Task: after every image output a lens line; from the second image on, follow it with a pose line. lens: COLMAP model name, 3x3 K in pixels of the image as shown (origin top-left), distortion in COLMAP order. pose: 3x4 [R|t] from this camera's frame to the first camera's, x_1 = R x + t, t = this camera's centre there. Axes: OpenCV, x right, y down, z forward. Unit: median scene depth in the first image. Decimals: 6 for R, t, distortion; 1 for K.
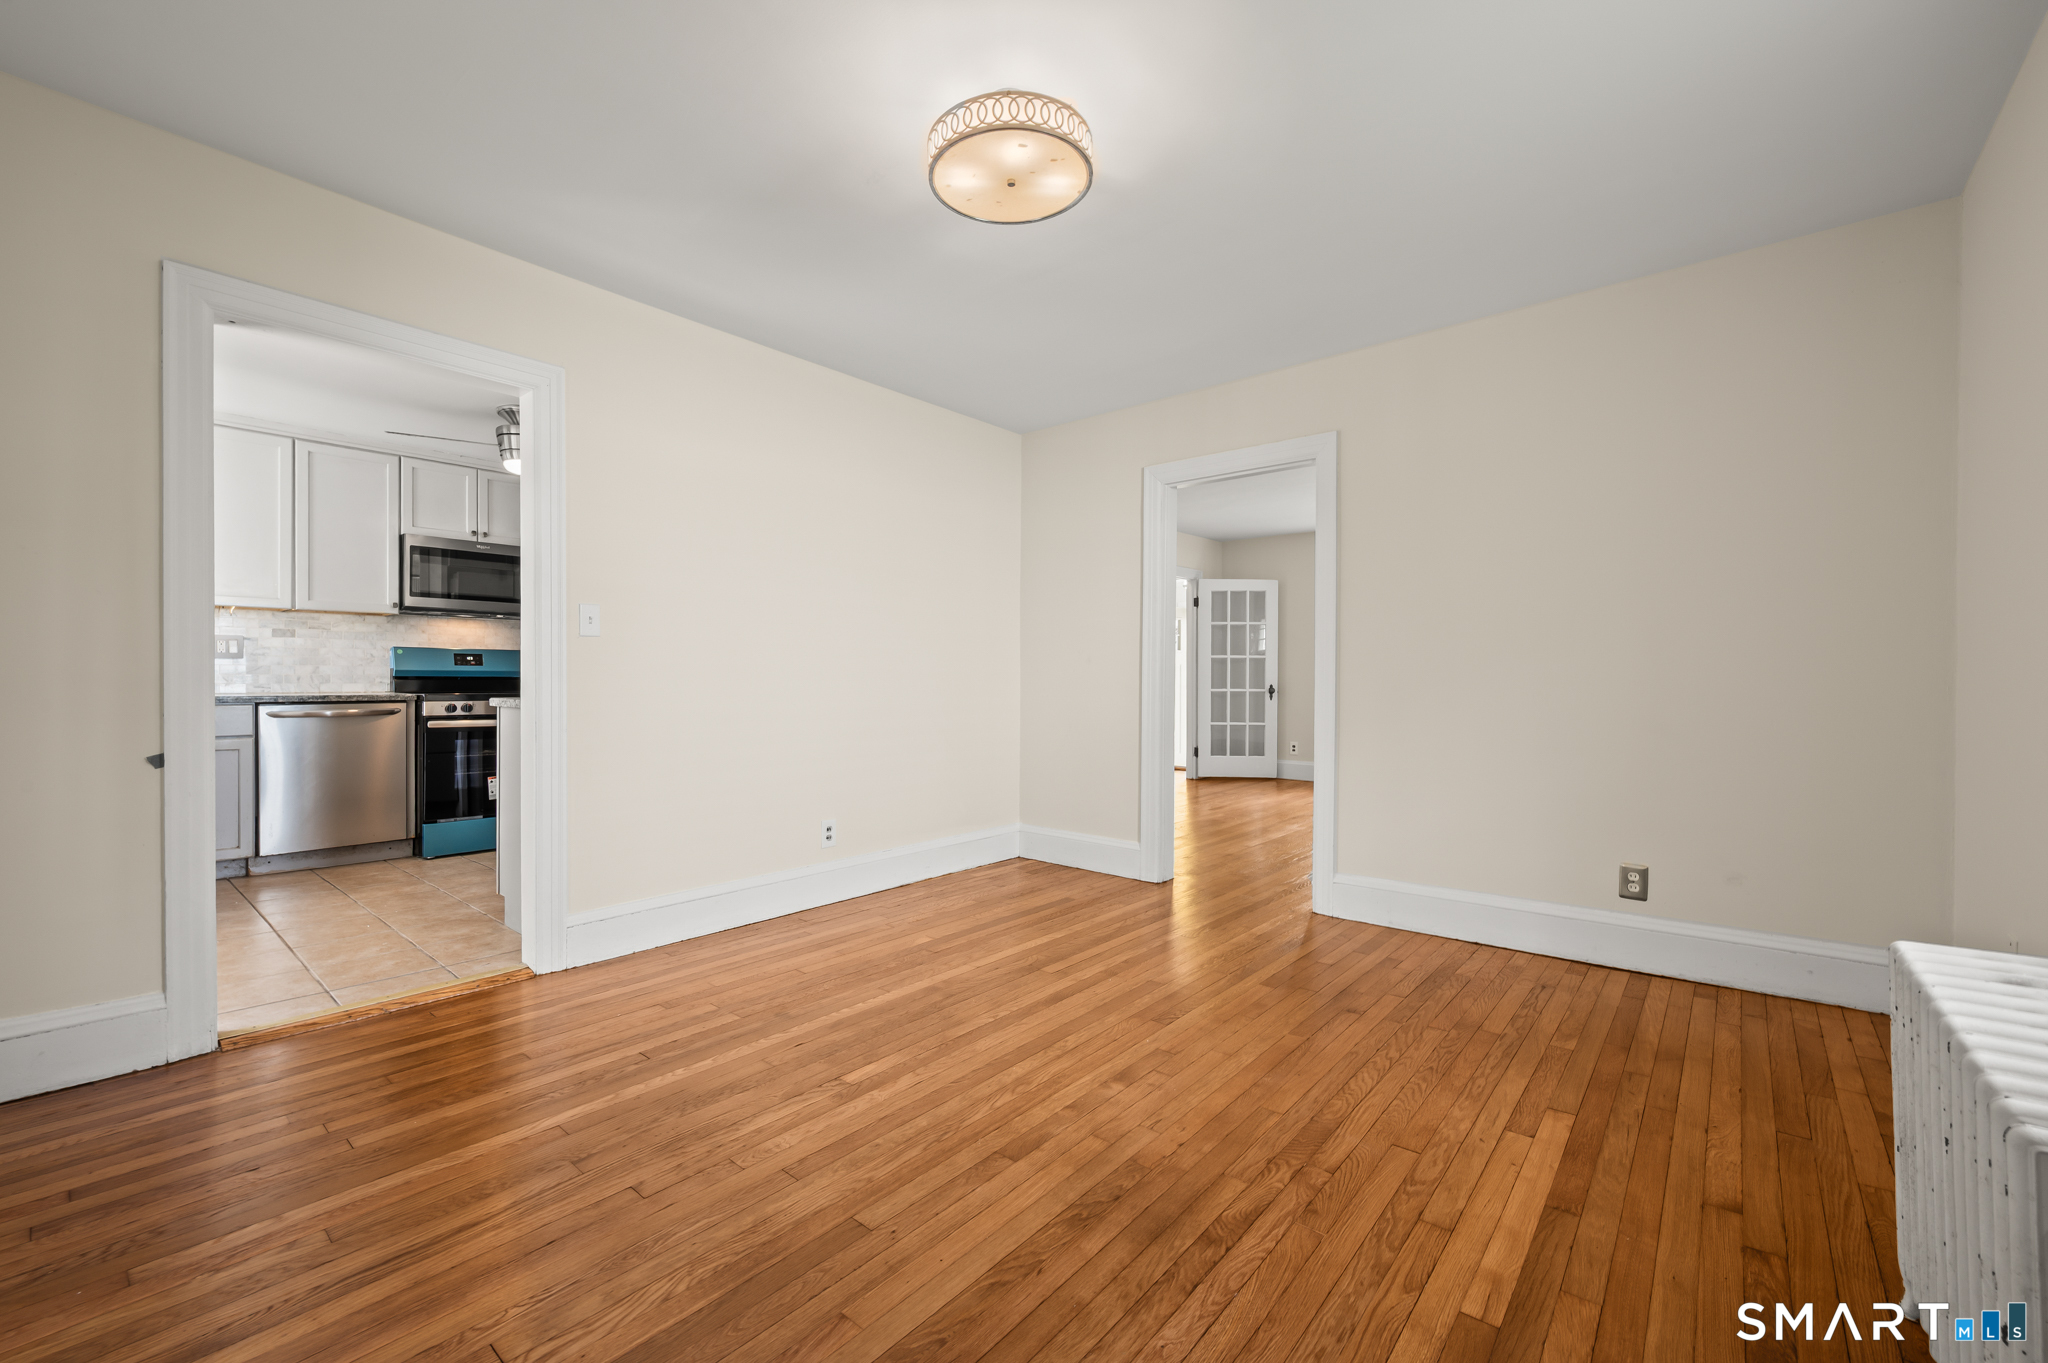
lens RADIAL K [[833.9, 0, 1025.9], [0, 833.9, 687.0], [0, 0, 1]] dist [0.003707, -0.000330]
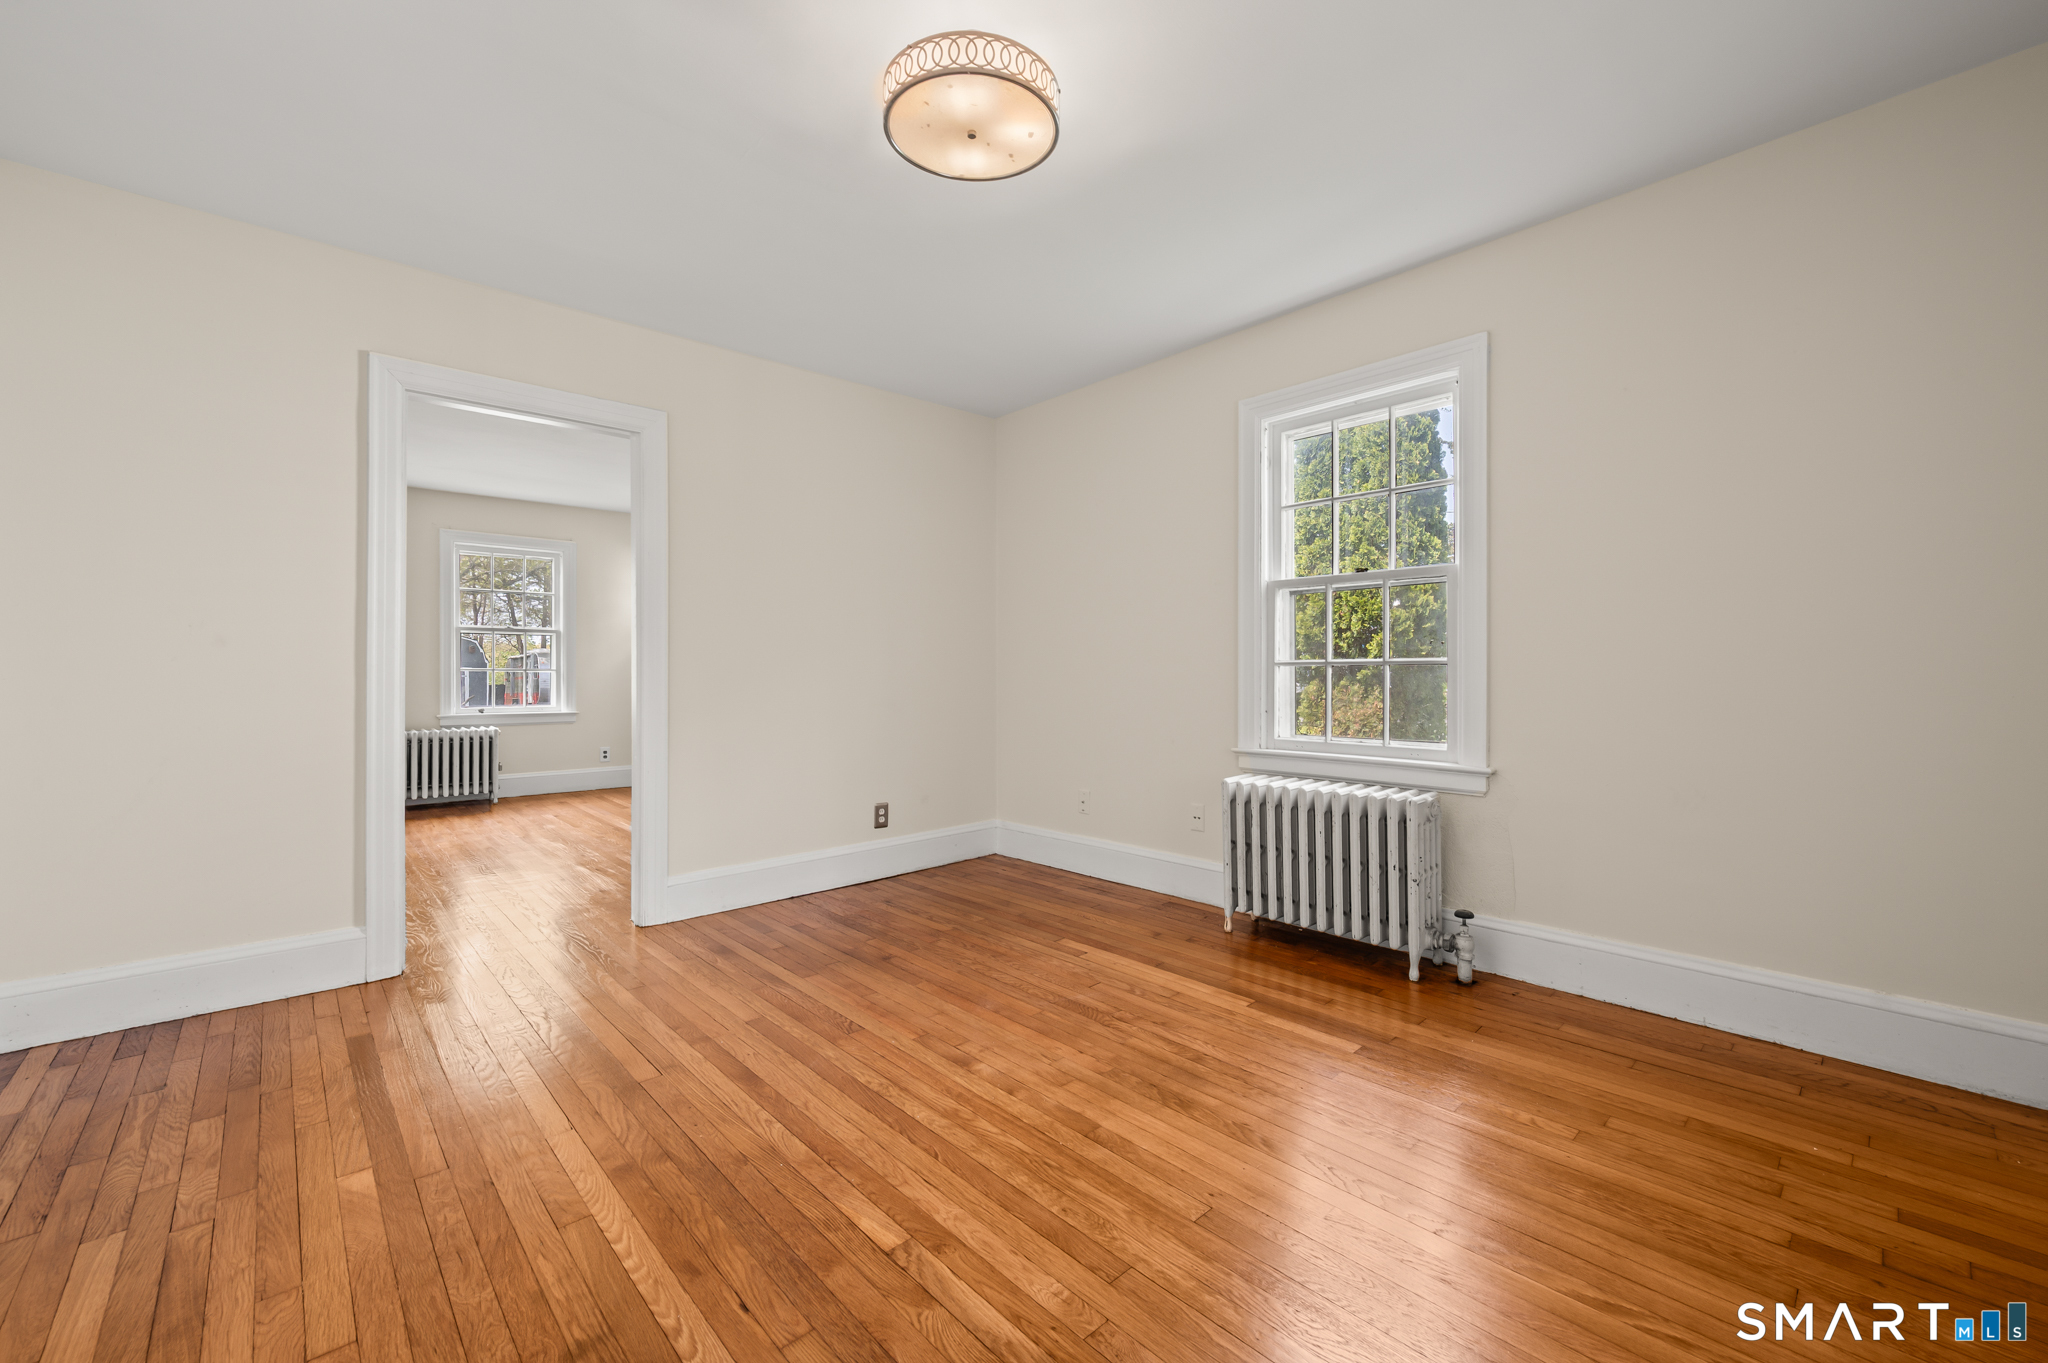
lens RADIAL K [[833.9, 0, 1032.7], [0, 833.9, 685.1], [0, 0, 1]] dist [0.003707, -0.000330]
pose [[0.123086, -0.019283, 0.992209, -0.782486], [0.015389, 0.999728, 0.017520, -0.010142], [-0.992277, 0.013113, 0.123350, 0.694524]]
